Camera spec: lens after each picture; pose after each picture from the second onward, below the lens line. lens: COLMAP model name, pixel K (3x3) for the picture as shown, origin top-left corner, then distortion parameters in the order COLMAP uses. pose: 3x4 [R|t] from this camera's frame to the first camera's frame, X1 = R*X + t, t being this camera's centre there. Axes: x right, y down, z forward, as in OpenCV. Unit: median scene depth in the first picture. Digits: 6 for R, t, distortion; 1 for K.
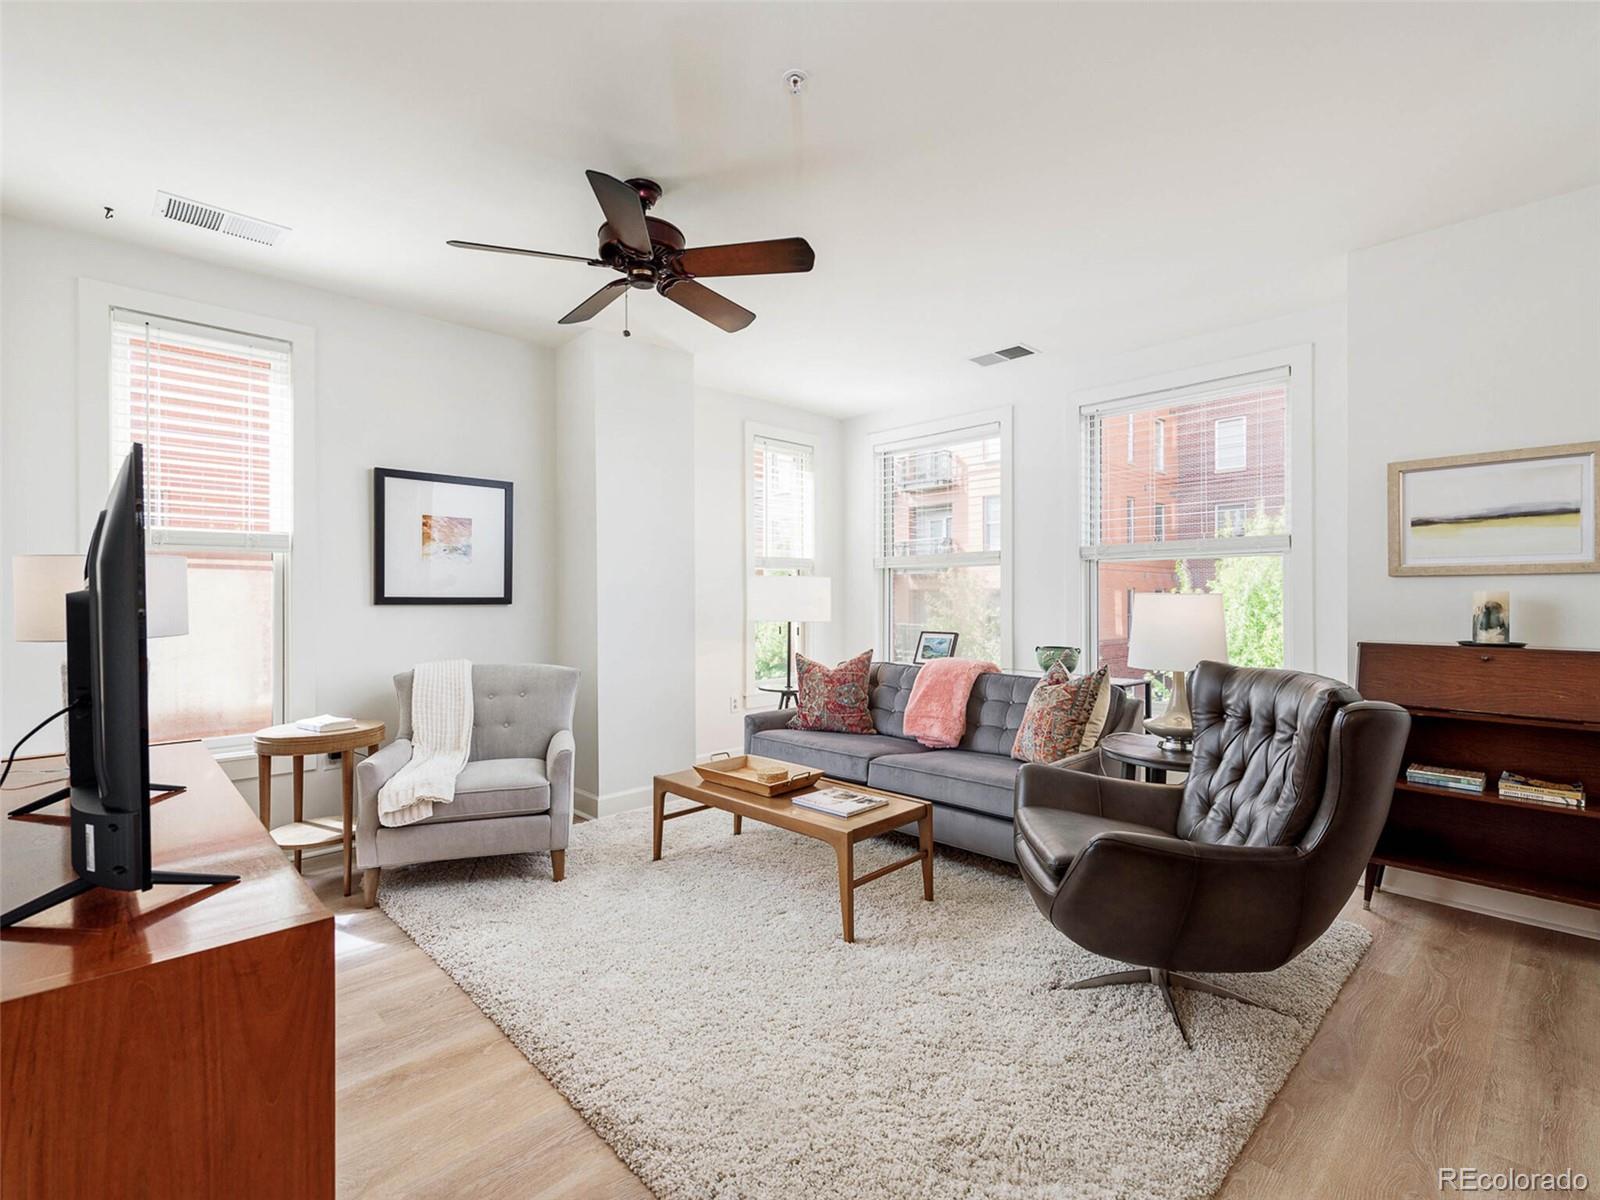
lens RADIAL K [[750.7, 0, 802.9], [0, 750.7, 600.3], [0, 0, 1]] dist [0.021358, -0.005028]
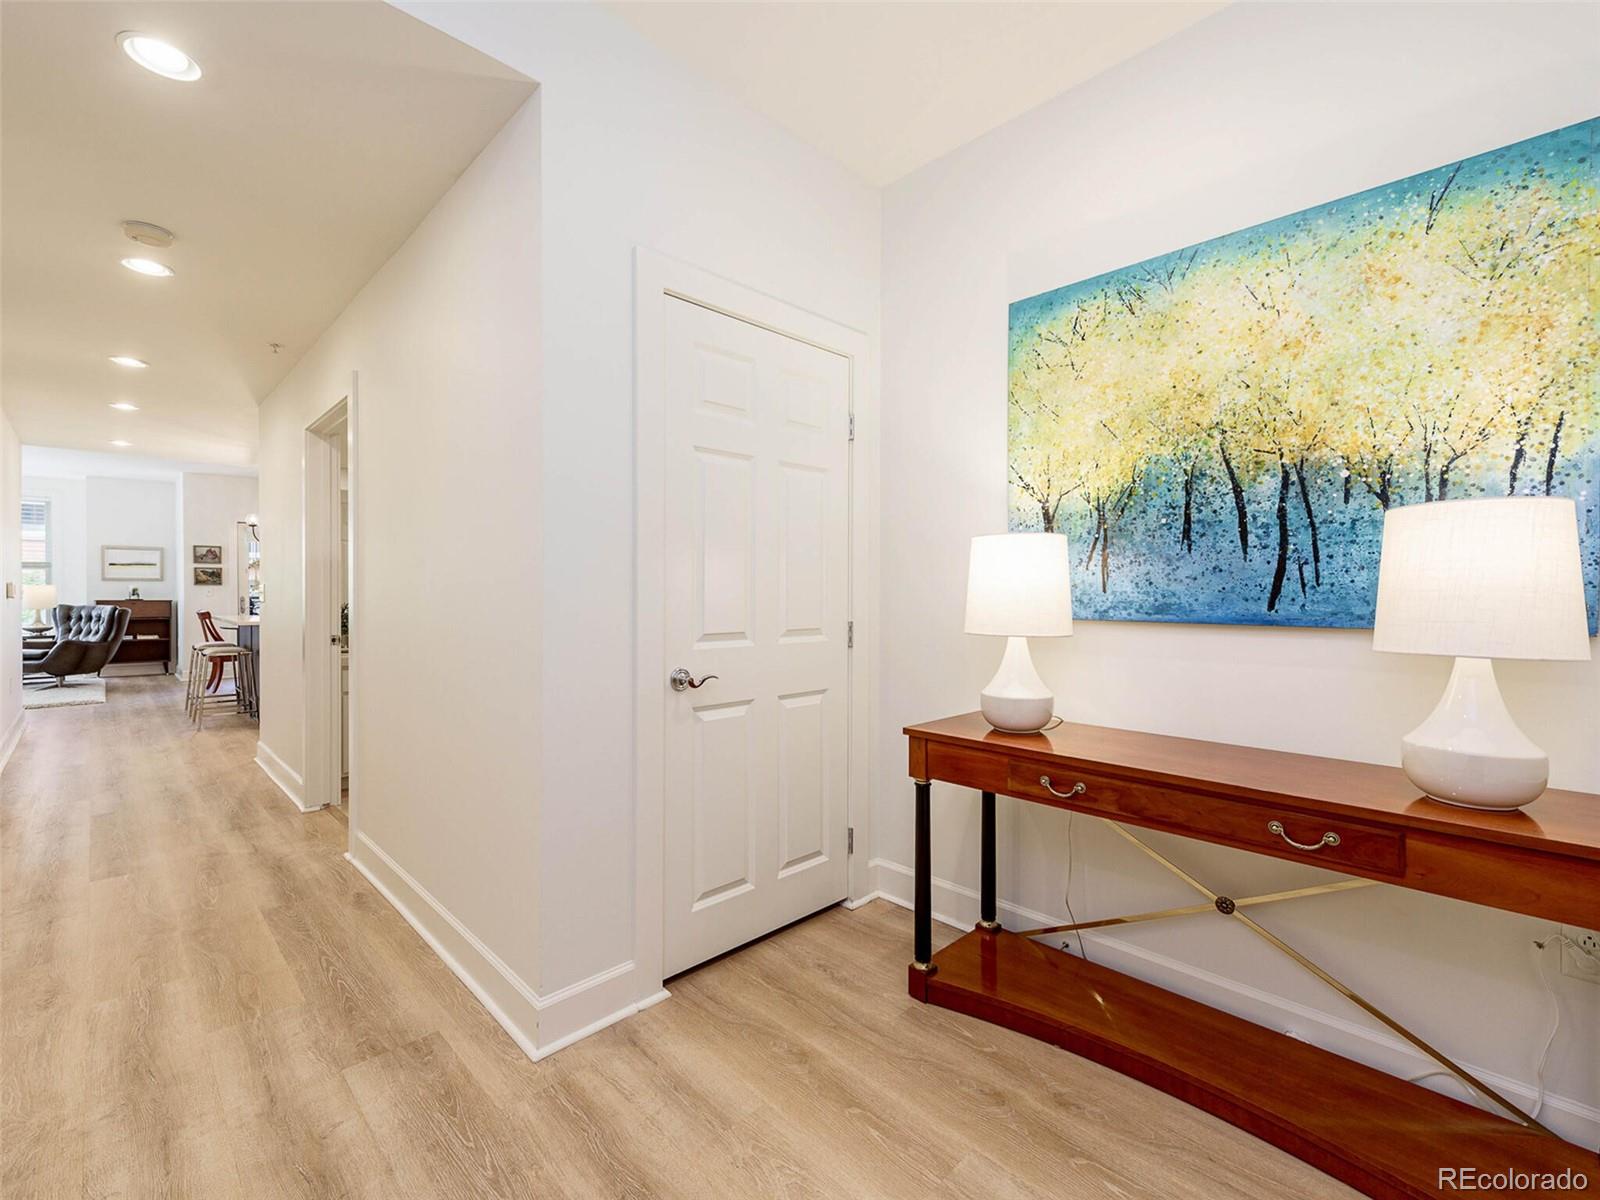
lens RADIAL K [[705.3, 0, 796.5], [0, 705.3, 597.1], [0, 0, 1]] dist [0.012999, -0.003128]
pose [[-0.006972, -0.003213, 0.999971, -2.152612], [-0.002357, 0.999992, 0.003197, 0.022534], [-0.999973, -0.002335, -0.006979, -1.831685]]
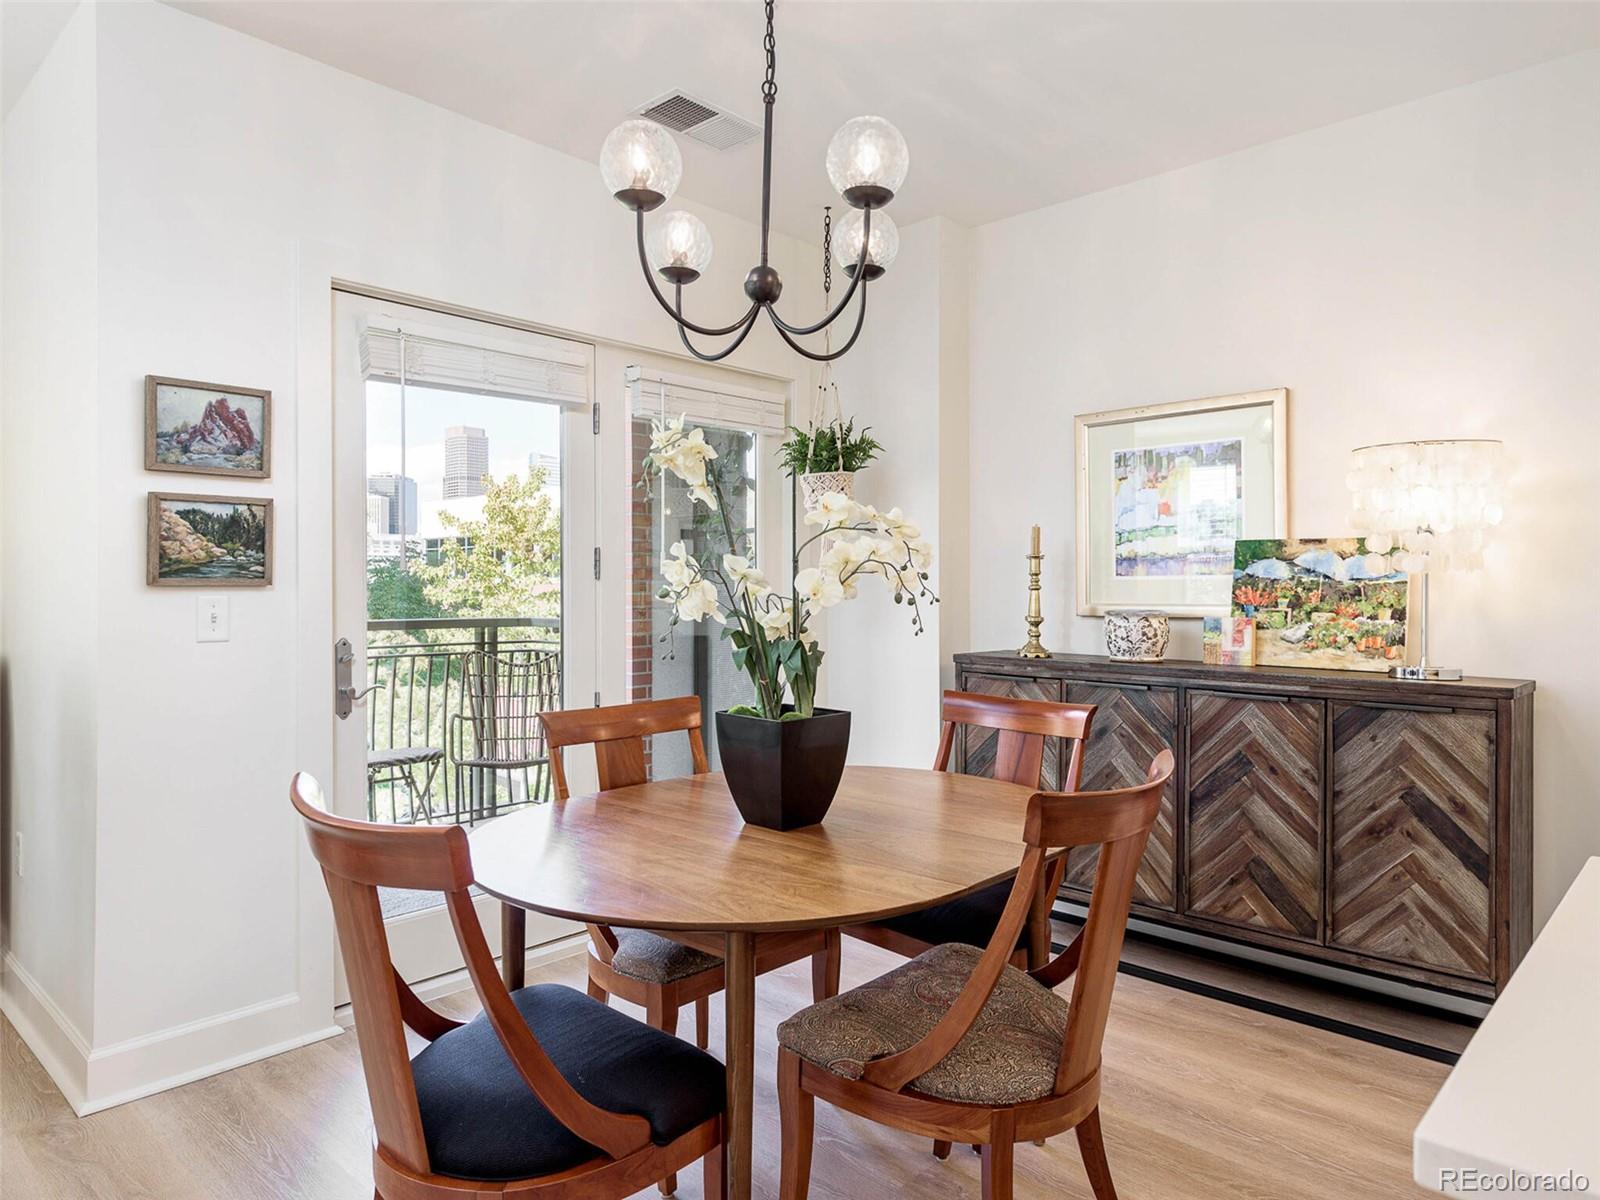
lens RADIAL K [[1007.2, 0, 796.3], [0, 1007.2, 589.2], [0, 0, 1]] dist [0.014198, -0.000648]
pose [[-0.052976, 0.005479, 0.998581, -0.152851], [0.000992, 0.999985, -0.005434, -0.002158], [-0.998595, 0.000703, -0.052980, 0.046705]]
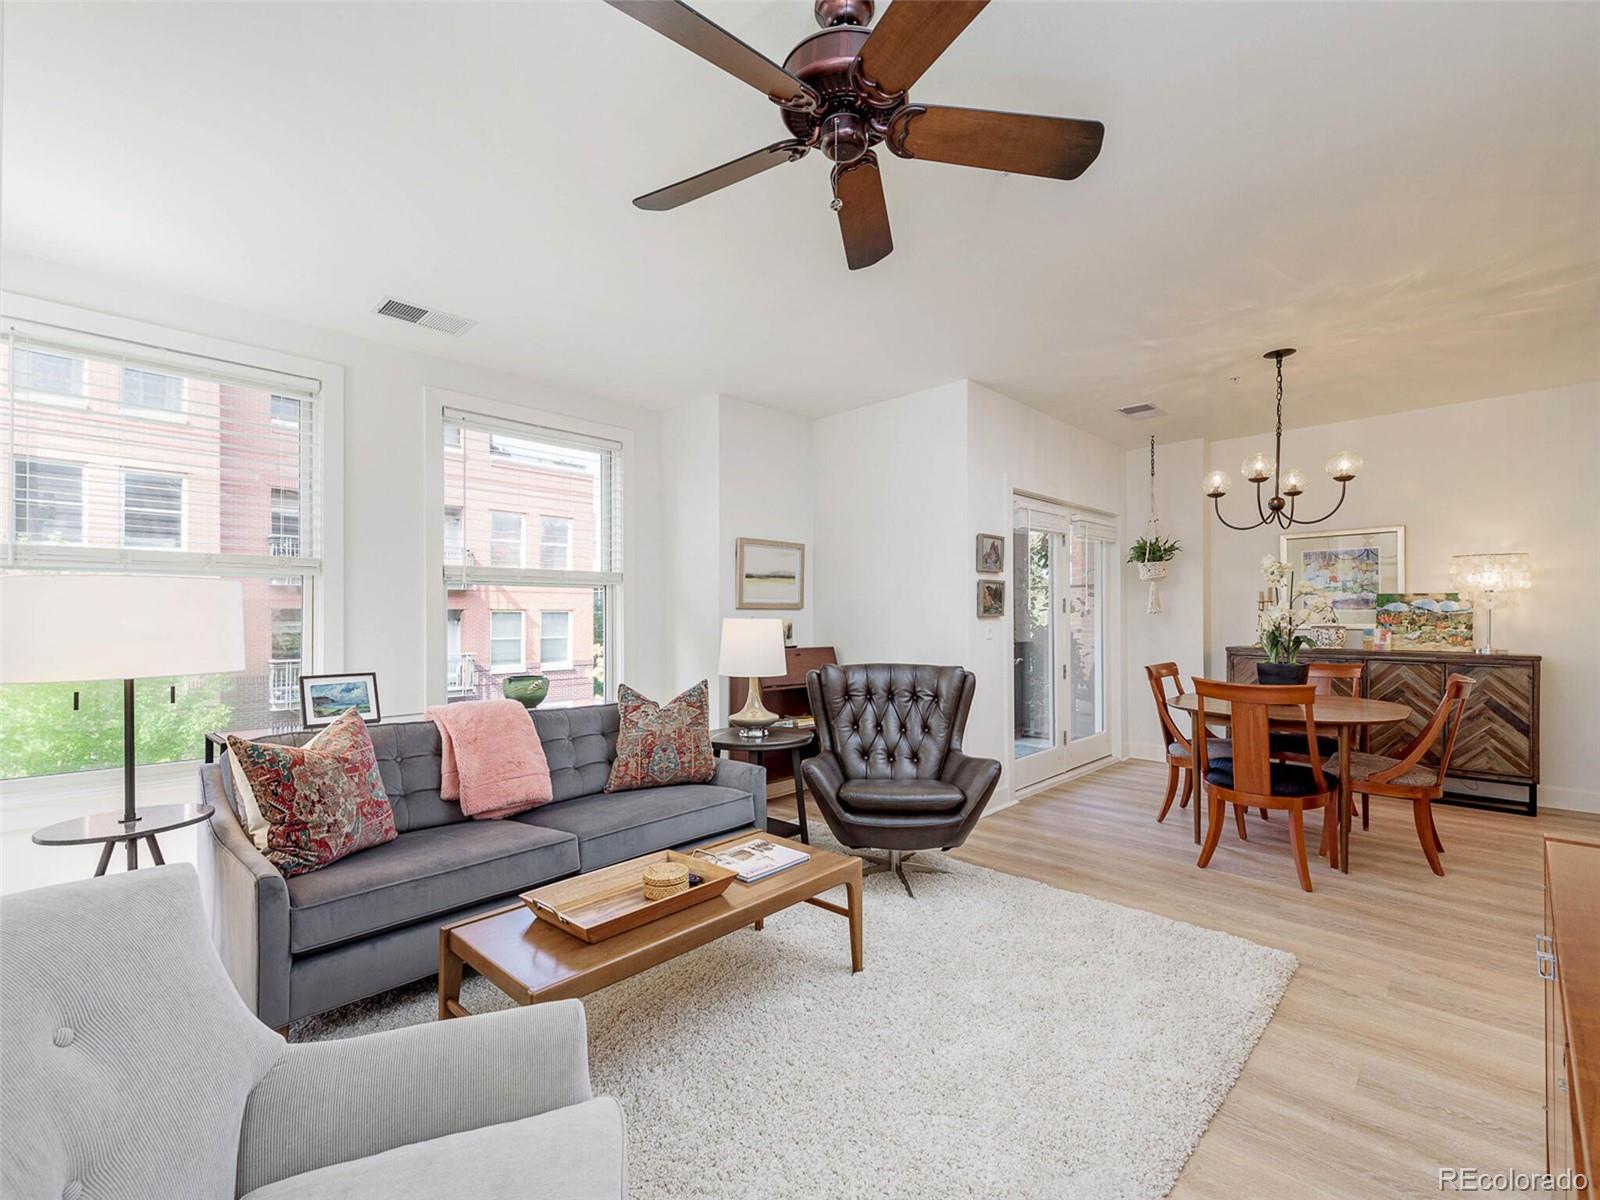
lens RADIAL K [[705.3, 0, 795.1], [0, 705.3, 618.6], [0, 0, 1]] dist [0.012999, -0.003128]
pose [[-0.030628, 0.000927, 0.999530, -0.678948], [0.005826, 0.999983, -0.000749, -0.007508], [-0.999514, 0.005800, -0.030633, 0.866742]]
